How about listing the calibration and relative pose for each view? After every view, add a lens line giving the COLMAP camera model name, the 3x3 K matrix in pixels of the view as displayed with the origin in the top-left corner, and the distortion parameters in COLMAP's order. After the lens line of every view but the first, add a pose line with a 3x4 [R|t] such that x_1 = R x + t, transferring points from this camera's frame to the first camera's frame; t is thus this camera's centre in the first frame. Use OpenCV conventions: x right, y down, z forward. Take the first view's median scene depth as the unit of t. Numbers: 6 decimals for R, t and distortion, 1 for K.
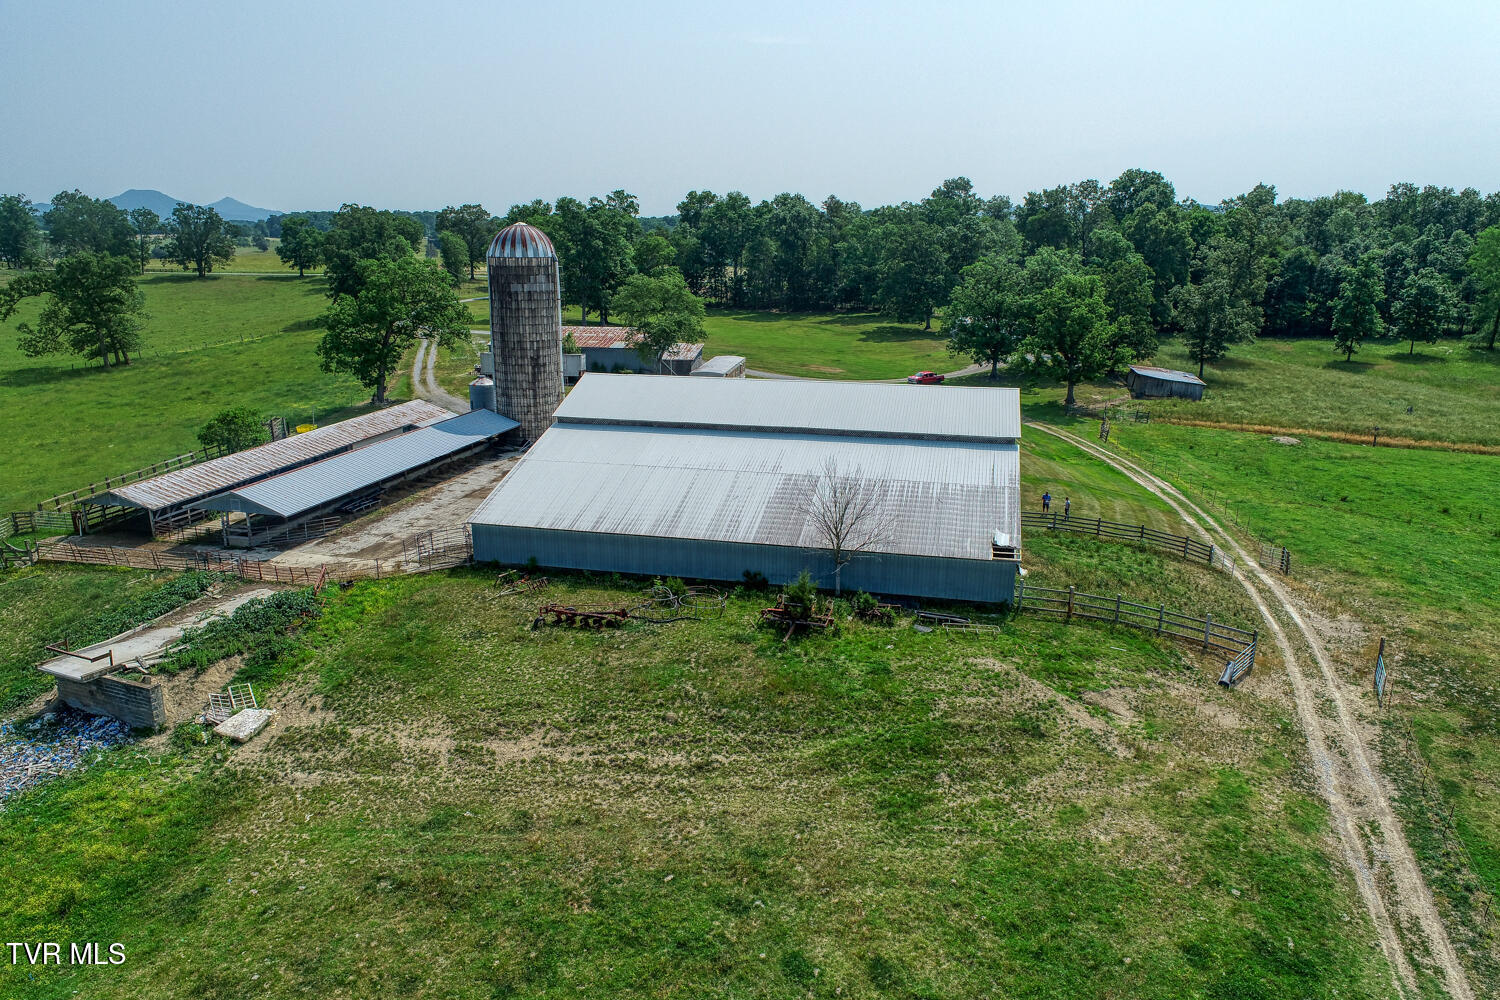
lens RADIAL K [[1020.8, 0, 750.0], [0, 1020.8, 500.0], [0, 0, 1]] dist [-0.009661, 0.004687]
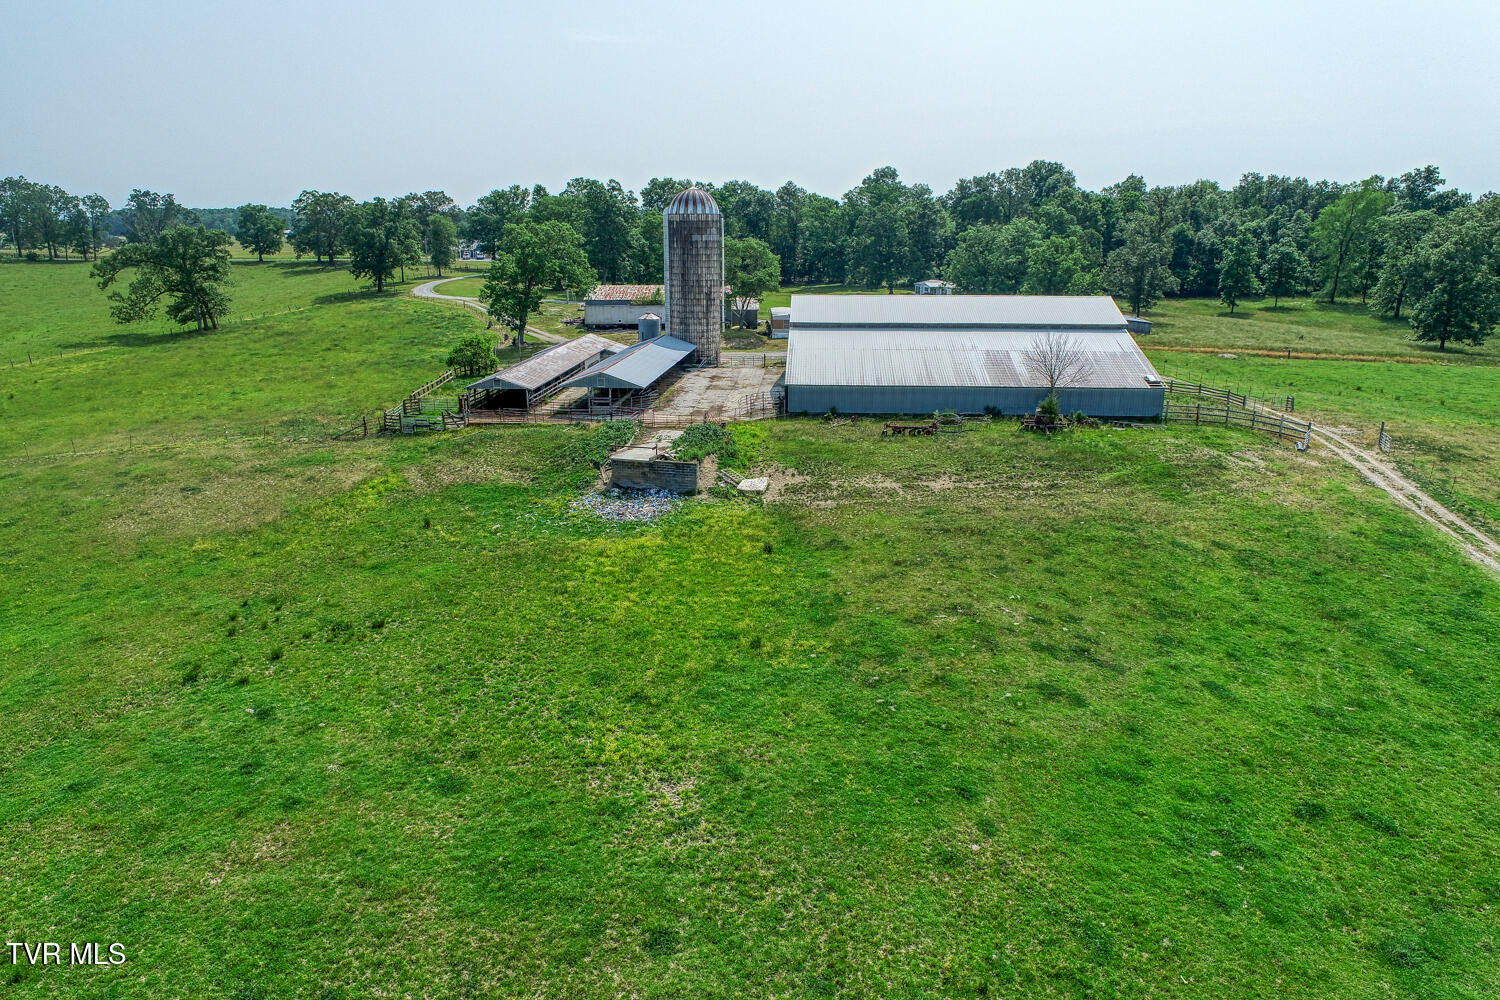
lens RADIAL K [[1020.8, 0, 750.0], [0, 1020.8, 500.0], [0, 0, 1]] dist [-0.009661, 0.004687]
pose [[0.987662, -0.043900, 0.150321, -0.197621], [0.043784, 0.999033, 0.004084, 0.063365], [-0.150355, 0.002548, 0.988629, -0.147765]]
